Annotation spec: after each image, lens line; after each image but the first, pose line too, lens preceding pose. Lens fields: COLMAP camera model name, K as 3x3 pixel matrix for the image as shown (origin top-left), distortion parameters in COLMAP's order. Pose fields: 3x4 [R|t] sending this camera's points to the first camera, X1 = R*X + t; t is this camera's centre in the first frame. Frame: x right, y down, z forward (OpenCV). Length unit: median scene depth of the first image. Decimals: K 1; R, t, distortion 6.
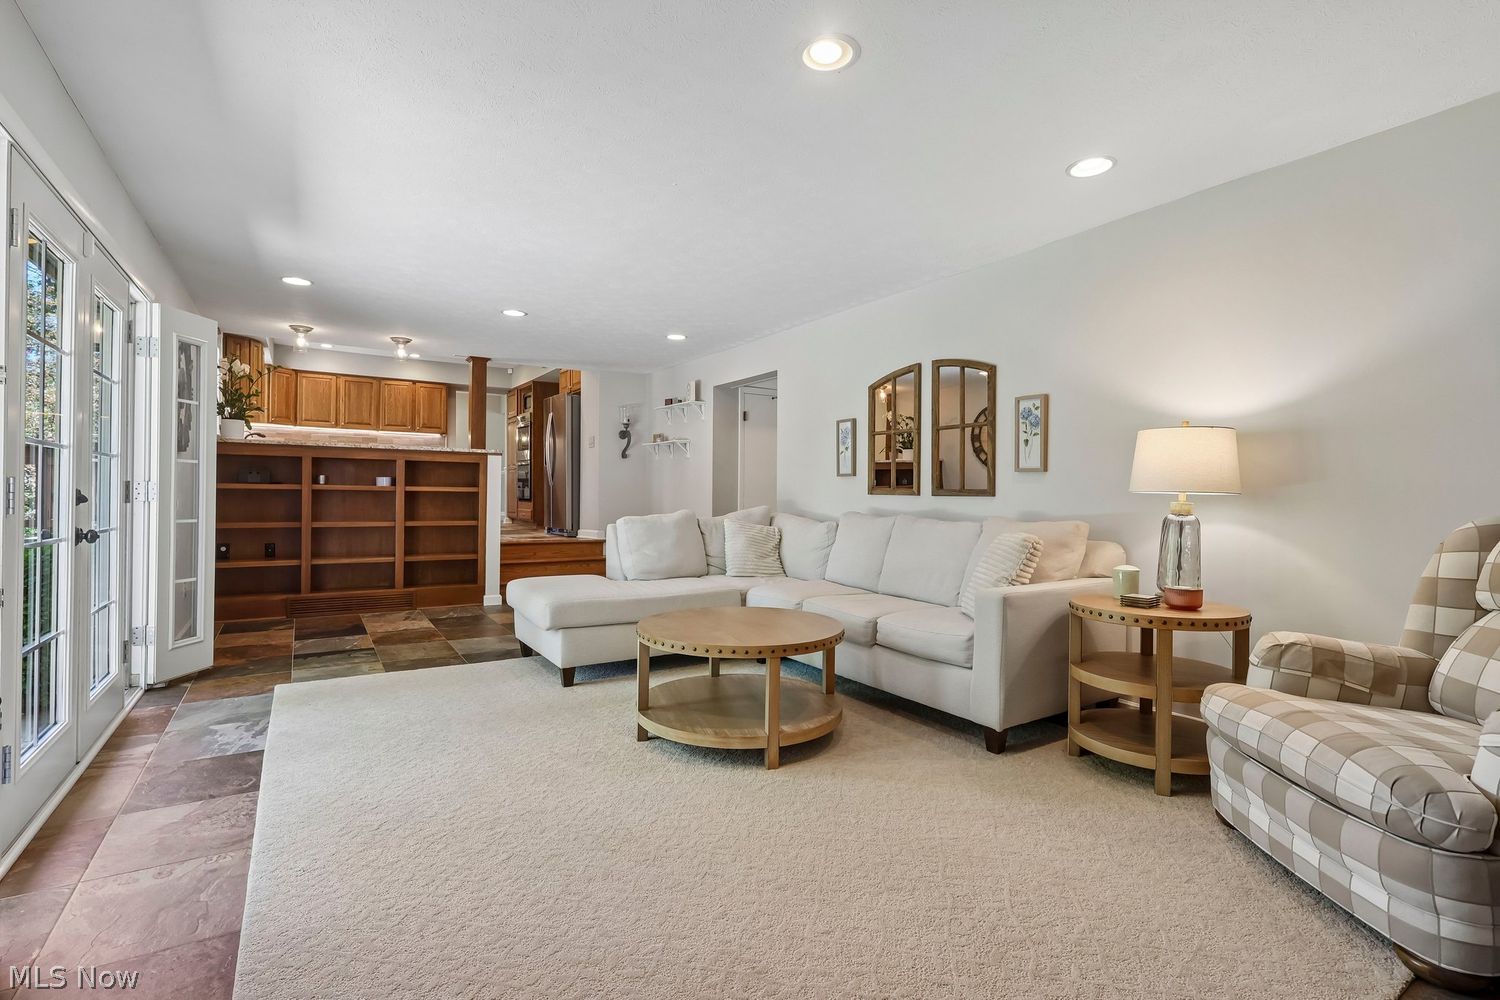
lens RADIAL K [[696.9, 0, 742.9], [0, 696.9, 492.7], [0, 0, 1]] dist [-0.010590, 0.004967]
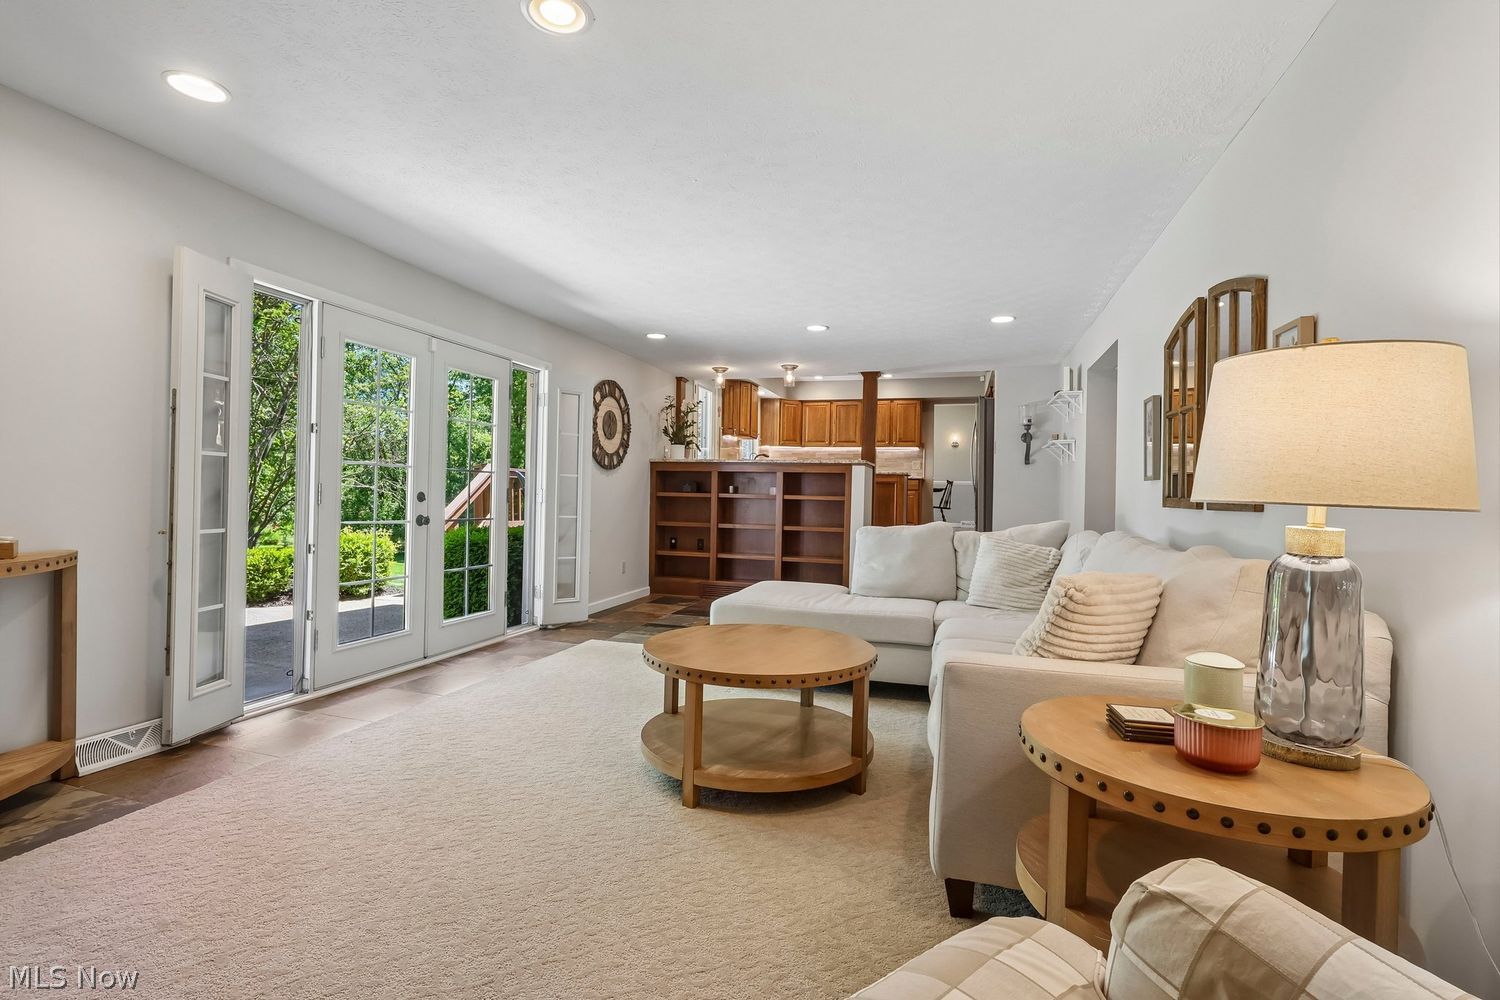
lens RADIAL K [[696.9, 0, 746.1], [0, 696.9, 500.4], [0, 0, 1]] dist [-0.010590, 0.004967]
pose [[0.640654, 0.007509, -0.767793, 0.351512], [-0.014206, 0.999897, -0.002074, 0.002999], [0.767698, 0.012236, 0.640695, 0.220363]]
